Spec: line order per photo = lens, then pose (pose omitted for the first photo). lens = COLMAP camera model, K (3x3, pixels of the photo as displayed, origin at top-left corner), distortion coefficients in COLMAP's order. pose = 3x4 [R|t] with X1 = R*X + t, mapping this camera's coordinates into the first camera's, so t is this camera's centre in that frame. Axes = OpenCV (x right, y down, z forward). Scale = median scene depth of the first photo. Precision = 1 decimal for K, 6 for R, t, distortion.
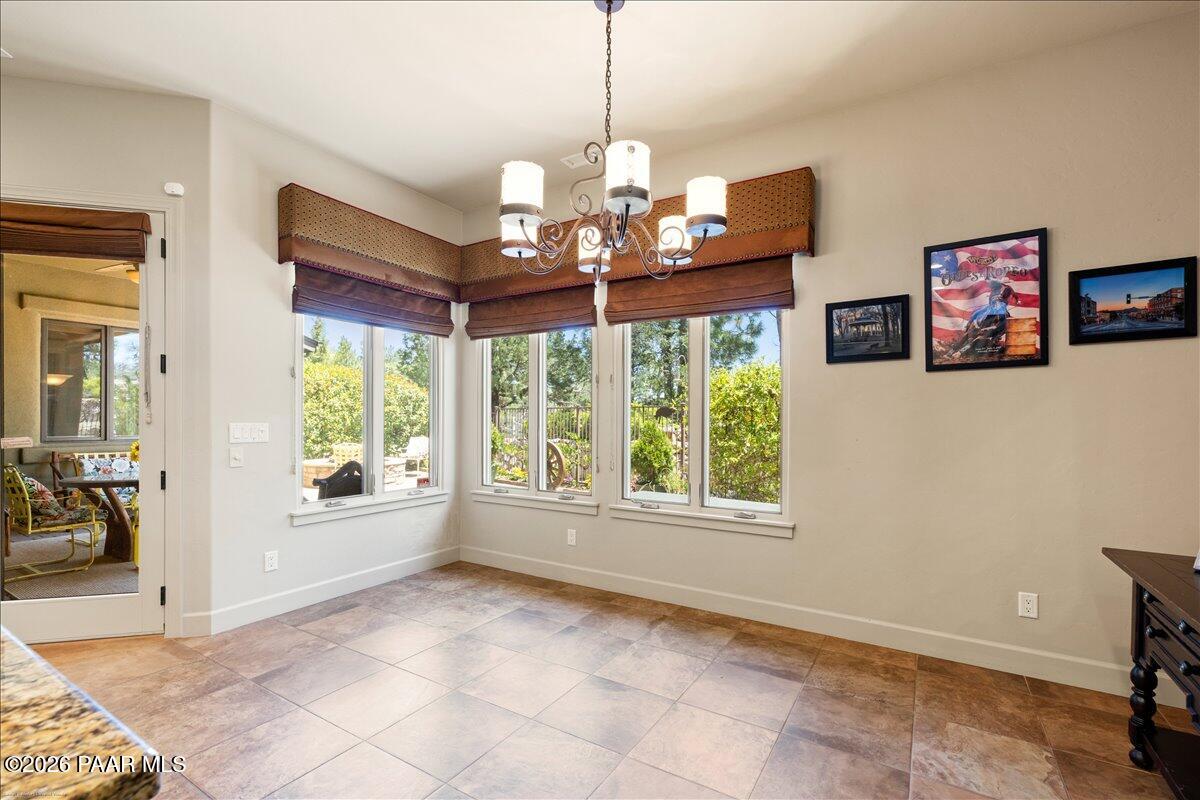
lens RADIAL K [[527.6, 0, 607.6], [0, 527.6, 420.0], [0, 0, 1]] dist [0.000091, 0.000081]
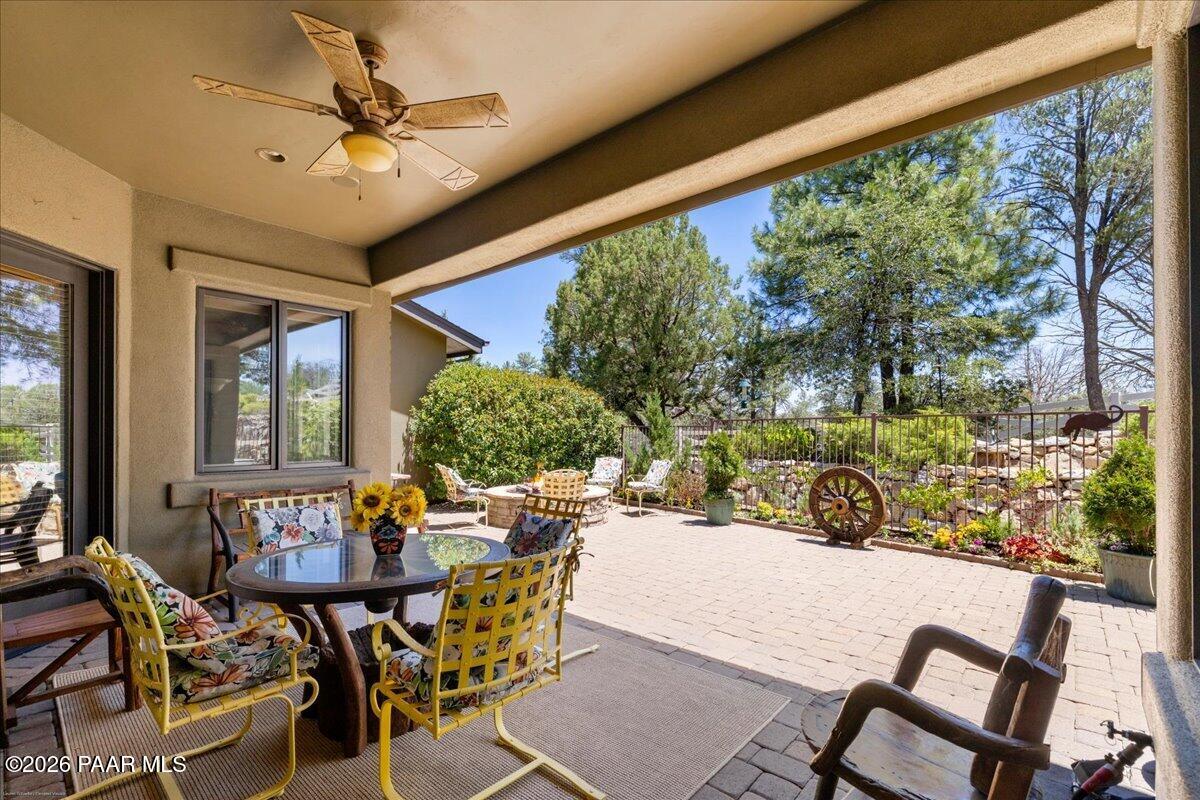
lens RADIAL K [[537.7, 0, 596.1], [0, 537.7, 426.8], [0, 0, 1]] dist [-0.001467, 0.000453]
pose [[0.983225, -0.008733, -0.182187, -0.364819], [0.006332, 0.999885, -0.013758, -0.003659], [0.182286, 0.012373, 0.983168, 0.342493]]
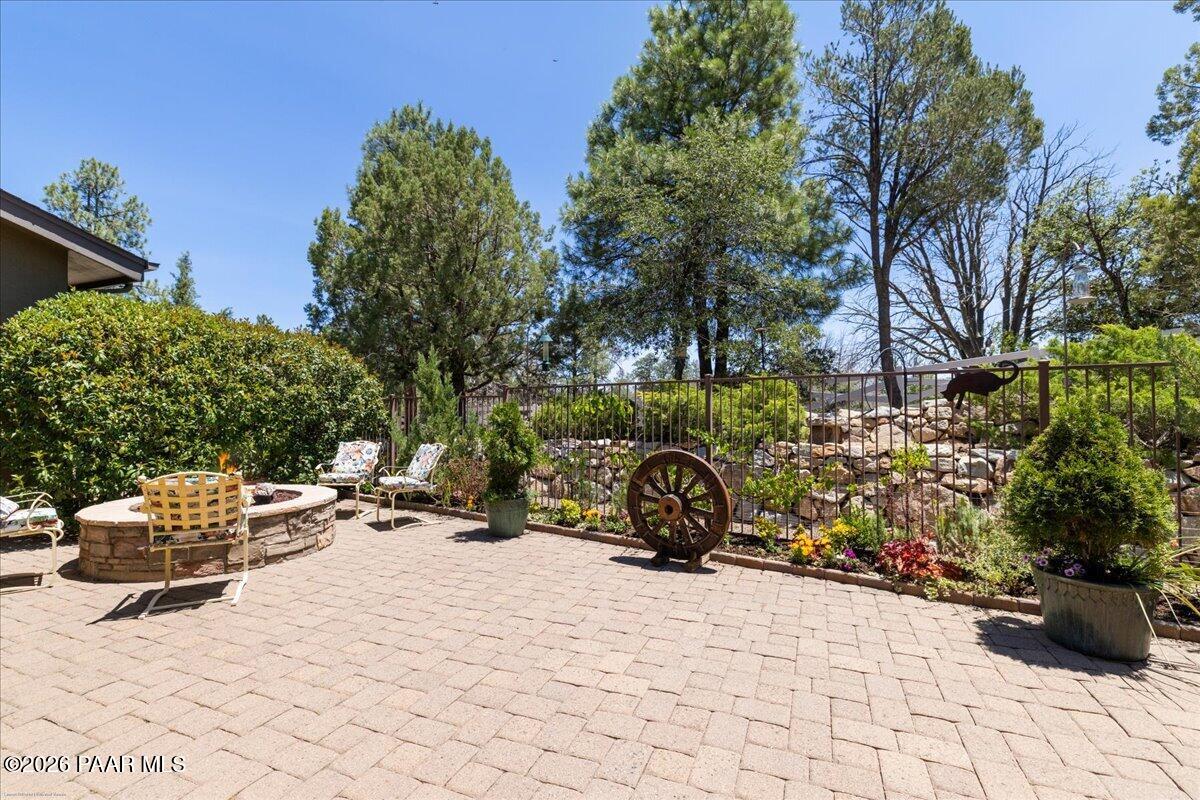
lens RADIAL K [[529.3, 0, 595.1], [0, 529.3, 404.3], [0, 0, 1]] dist [0.010288, 0.000062]
pose [[0.990953, -0.012140, 0.133661, -0.298342], [0.013621, 0.999856, -0.010171, 0.005161], [-0.133518, 0.011900, 0.990975, 0.681790]]
